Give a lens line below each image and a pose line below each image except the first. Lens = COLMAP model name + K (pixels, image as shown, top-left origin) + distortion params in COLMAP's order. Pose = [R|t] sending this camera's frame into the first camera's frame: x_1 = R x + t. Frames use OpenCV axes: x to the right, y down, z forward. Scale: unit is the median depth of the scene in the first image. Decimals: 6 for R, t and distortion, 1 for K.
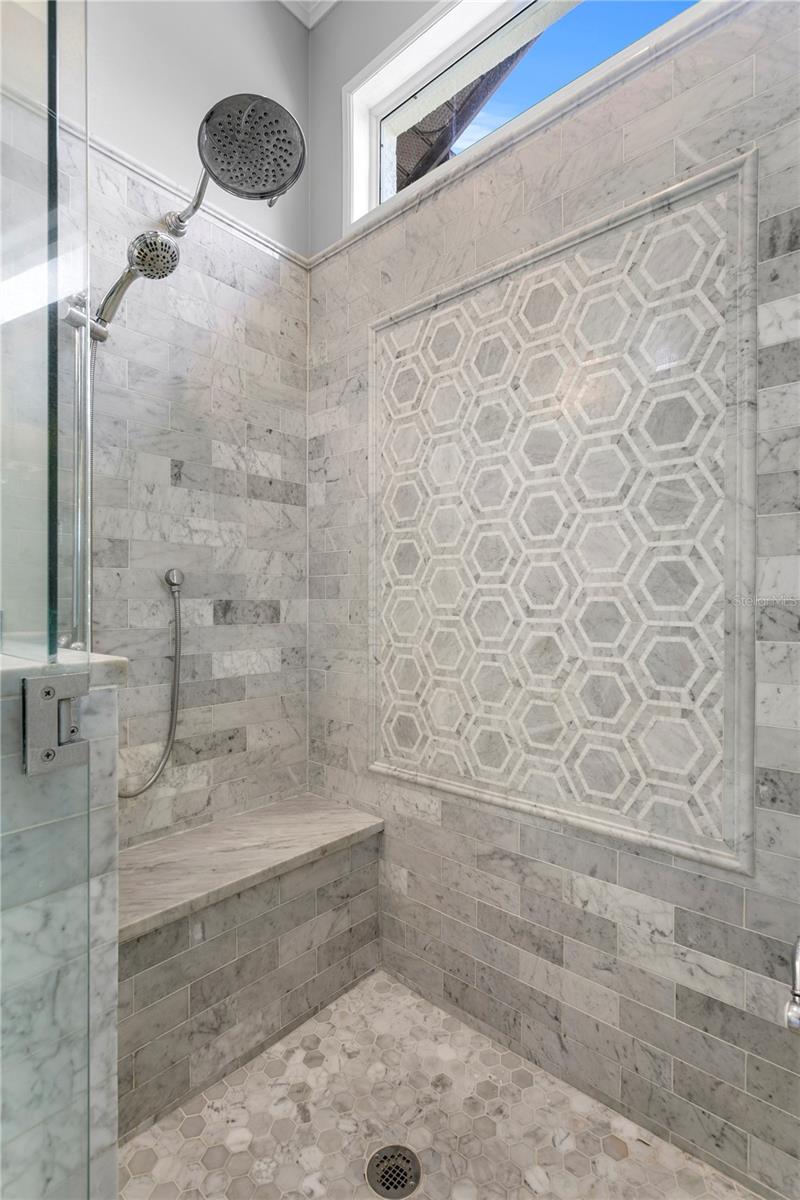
lens RADIAL K [[567.9, 0, 402.1], [0, 567.9, 599.2], [0, 0, 1]] dist [0.001611, 0.001639]
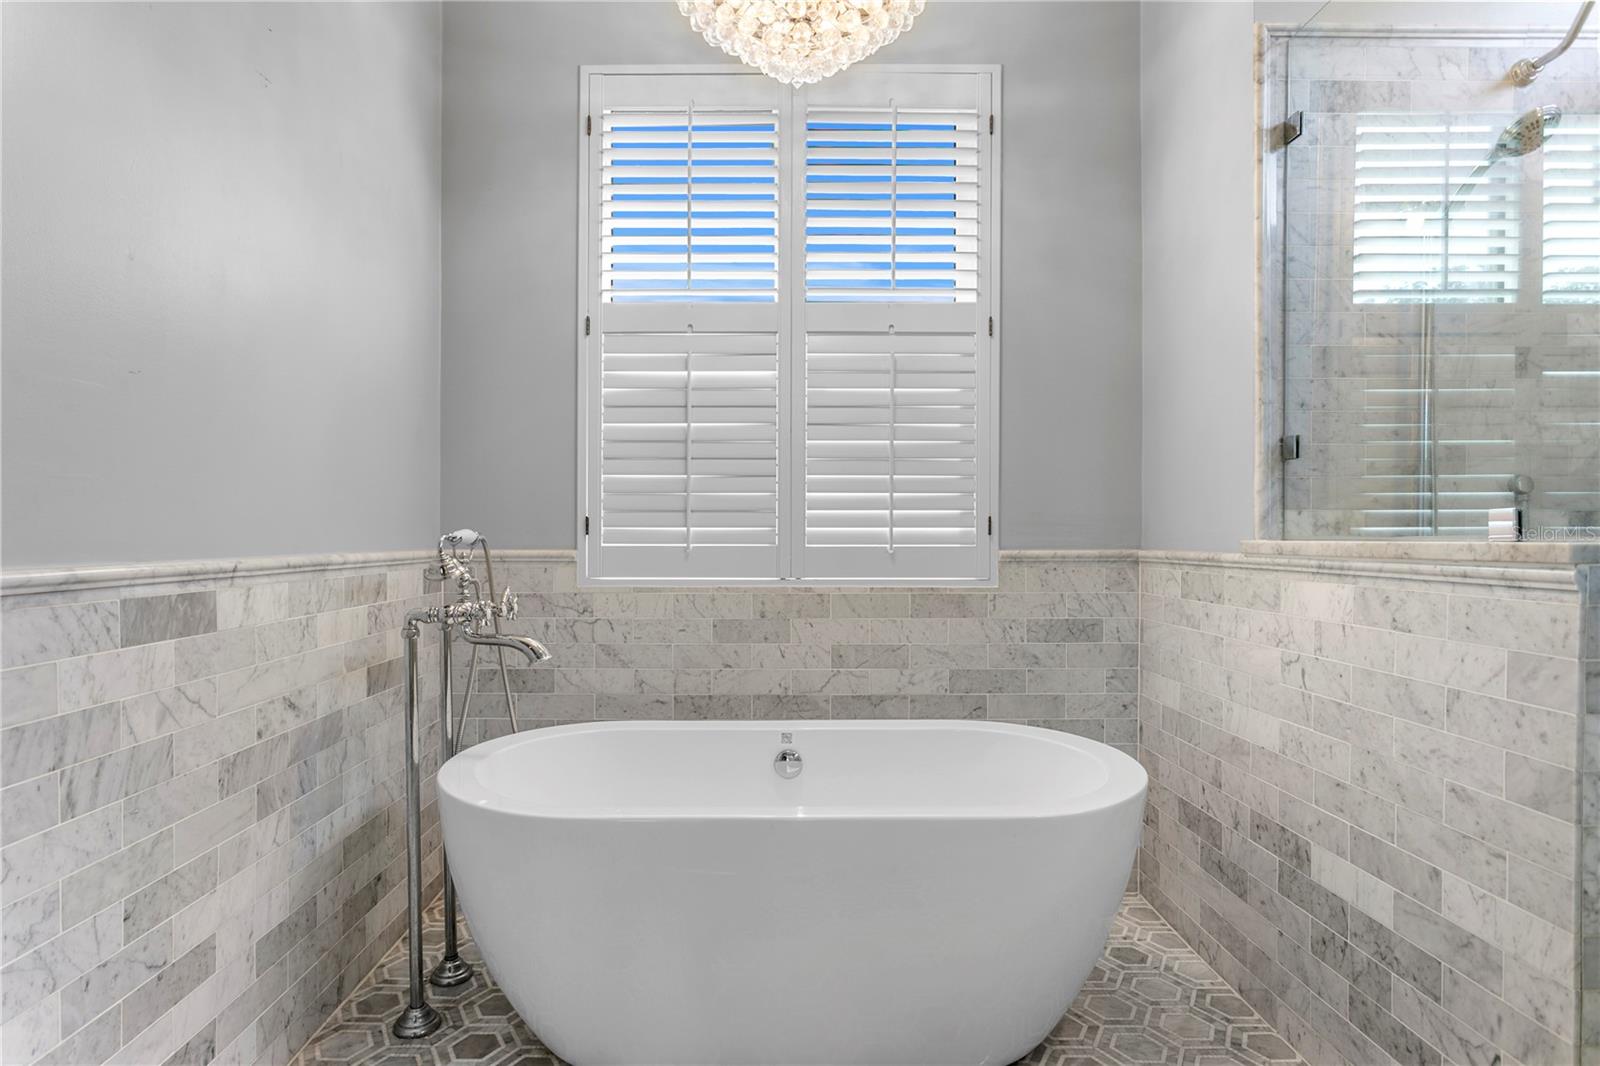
lens RADIAL K [[869.3, 0, 794.7], [0, 869.3, 538.7], [0, 0, 1]] dist [-0.008324, 0.005825]
pose [[0.672211, 0.002035, -0.740357, -0.170910], [0.001124, 0.999992, 0.003769, 0.038470], [0.740359, -0.003366, 0.672203, -0.711302]]
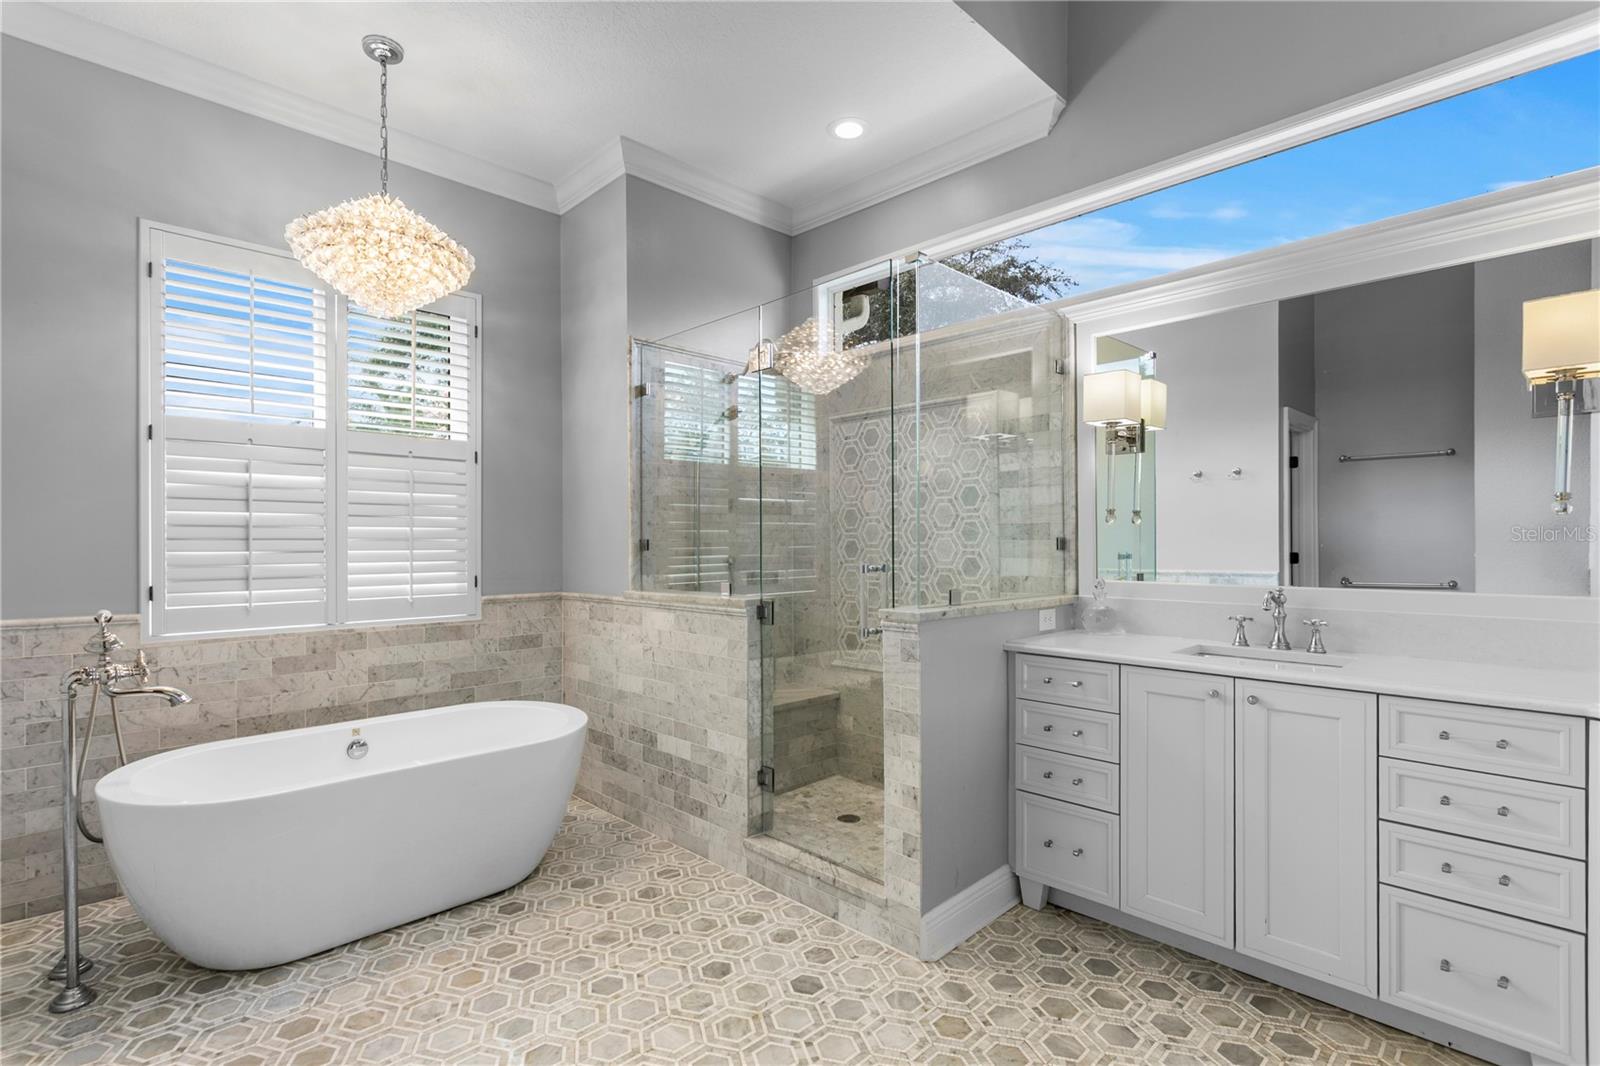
lens RADIAL K [[757.2, 0, 758.3], [0, 757.2, 544.4], [0, 0, 1]] dist [0.001611, 0.001639]
pose [[0.994849, -0.005691, -0.101210, -0.047532], [0.006163, 0.999972, 0.004357, -0.105277], [0.101183, -0.004959, 0.994856, -1.586758]]
